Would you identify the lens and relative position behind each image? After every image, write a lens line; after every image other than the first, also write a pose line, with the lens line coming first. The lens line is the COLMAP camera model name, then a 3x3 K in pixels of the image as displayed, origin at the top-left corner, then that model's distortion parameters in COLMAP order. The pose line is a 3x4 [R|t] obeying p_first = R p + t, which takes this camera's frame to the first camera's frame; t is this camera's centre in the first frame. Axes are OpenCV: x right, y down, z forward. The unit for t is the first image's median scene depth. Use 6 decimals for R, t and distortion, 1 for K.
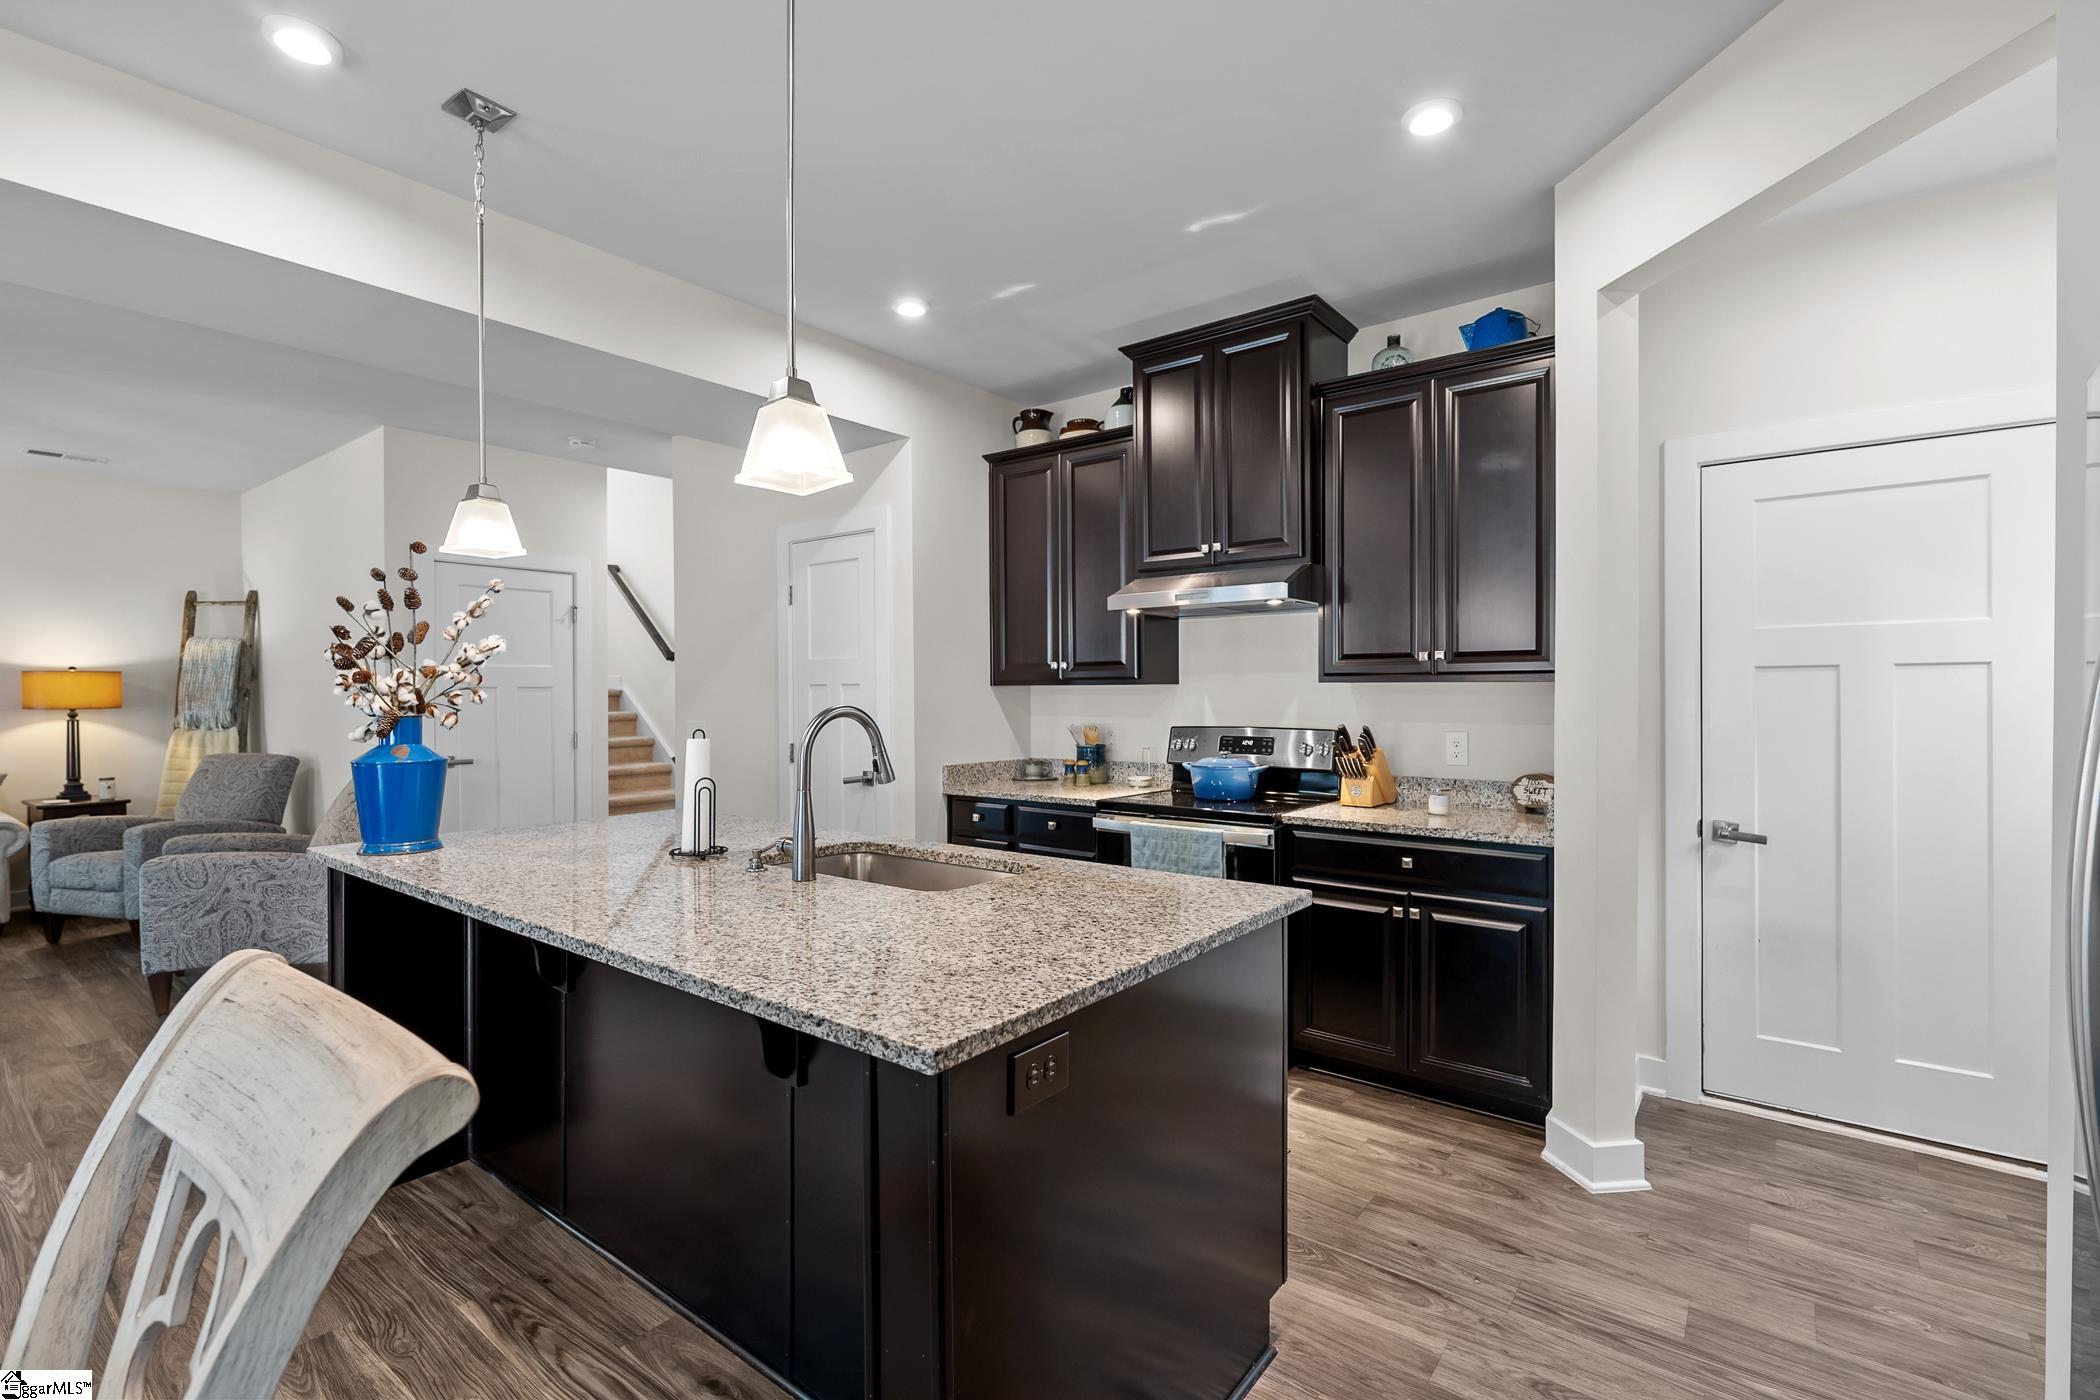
lens RADIAL K [[943.9, 0, 1042.1], [0, 943.9, 697.3], [0, 0, 1]] dist [0.002362, -0.000342]
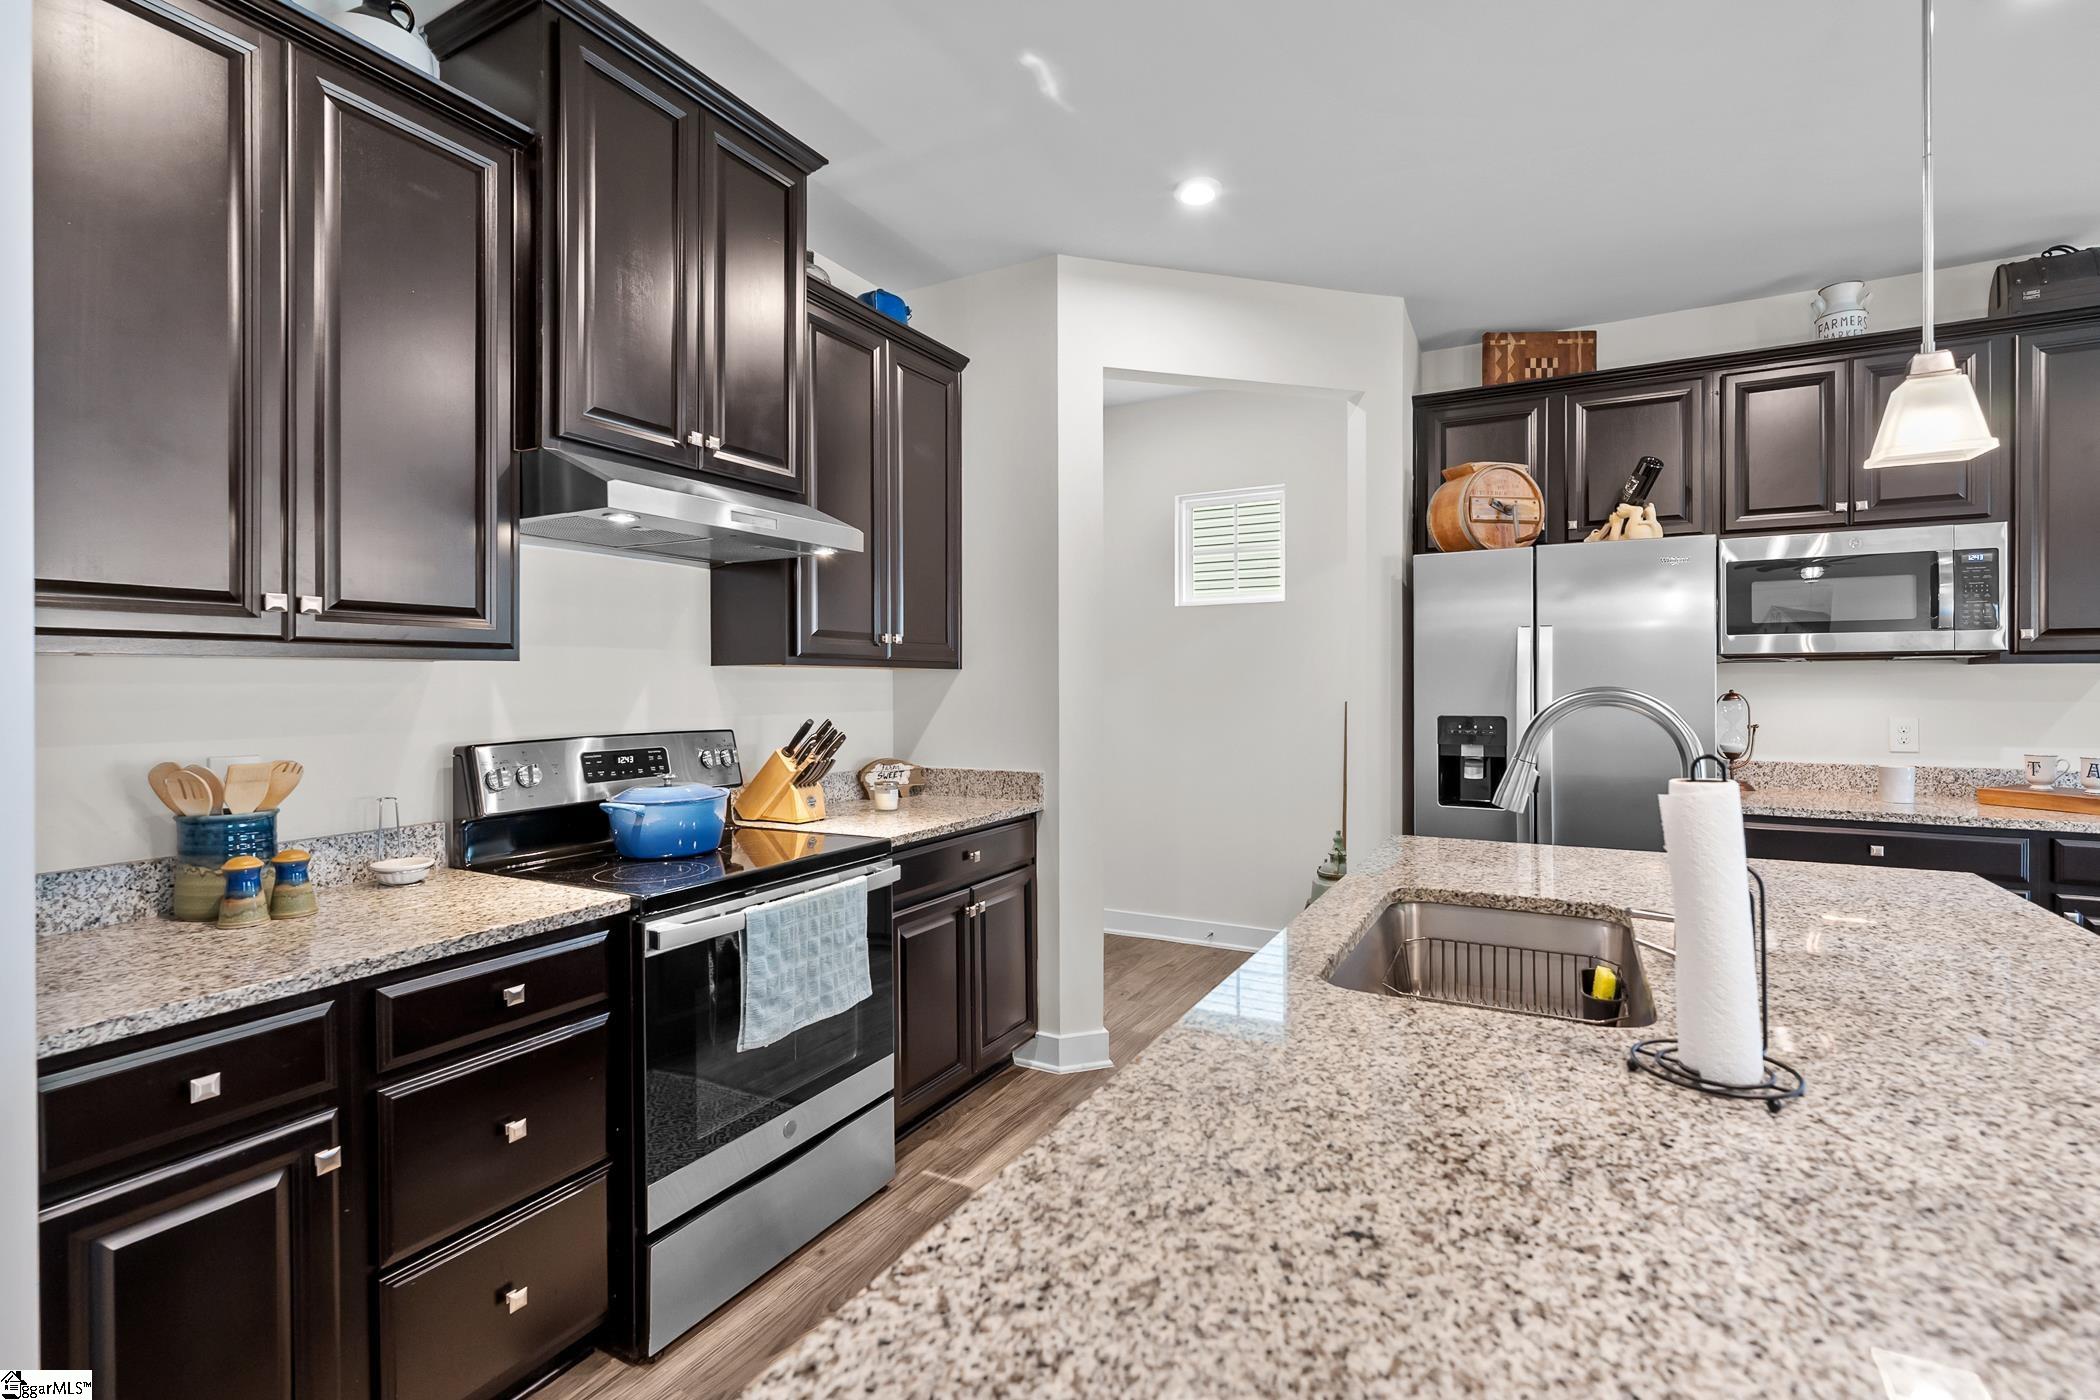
lens RADIAL K [[943.9, 0, 1061.4], [0, 943.9, 686.1], [0, 0, 1]] dist [0.002362, -0.000342]
pose [[-0.161974, -0.000304, 0.986795, -0.509184], [0.014001, 0.999899, 0.002606, 0.002903], [-0.986696, 0.014239, -0.161953, 0.962154]]
